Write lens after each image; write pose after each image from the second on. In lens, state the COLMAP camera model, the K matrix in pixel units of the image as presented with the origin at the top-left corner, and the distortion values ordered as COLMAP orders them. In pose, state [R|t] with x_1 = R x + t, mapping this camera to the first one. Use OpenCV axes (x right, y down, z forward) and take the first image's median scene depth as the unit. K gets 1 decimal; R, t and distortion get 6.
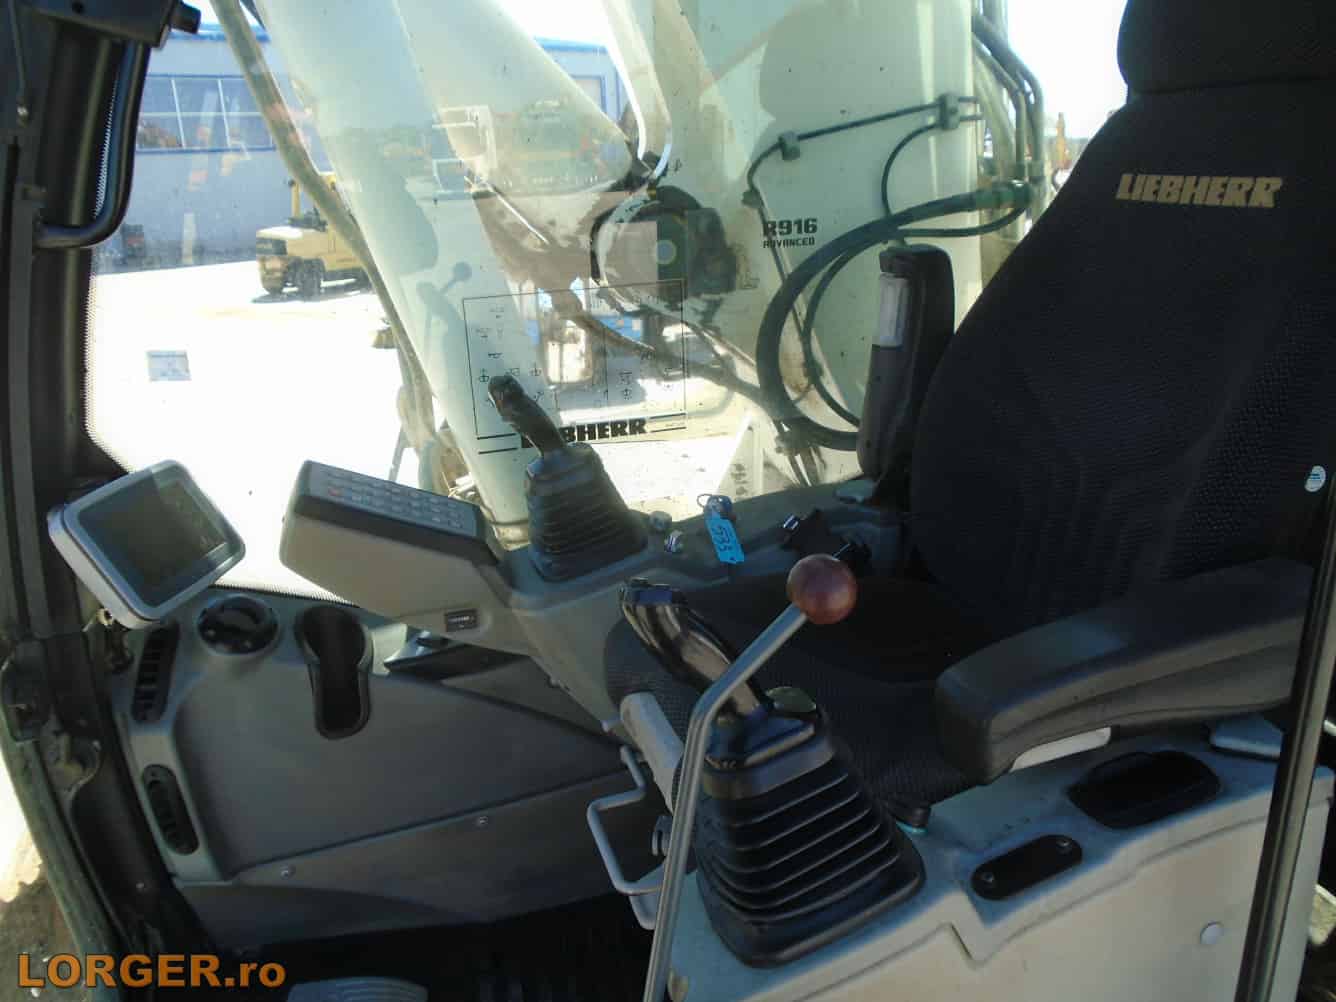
lens RADIAL K [[1039.8, 0, 668.0], [0, 1039.8, 501.0], [0, 0, 1]] dist [-0.009356, 0.006222]
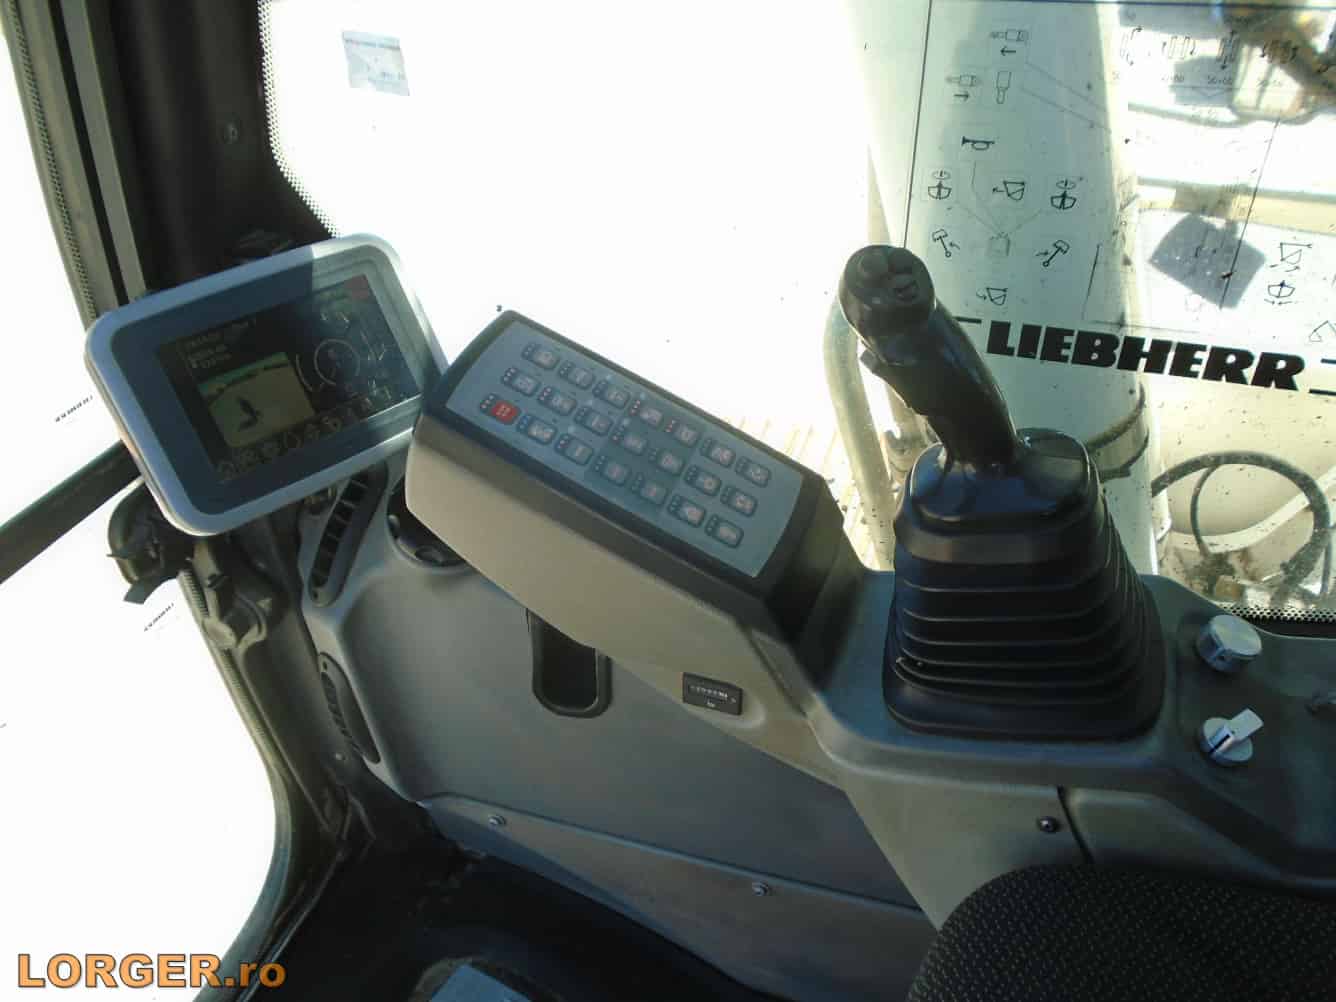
lens RADIAL K [[1039.8, 0, 668.0], [0, 1039.8, 501.0], [0, 0, 1]] dist [-0.009356, 0.006222]
pose [[0.801900, 0.362941, -0.474584, -0.010067], [-0.193809, 0.909405, 0.367996, -0.140432], [0.565149, -0.203118, 0.799593, 0.556154]]
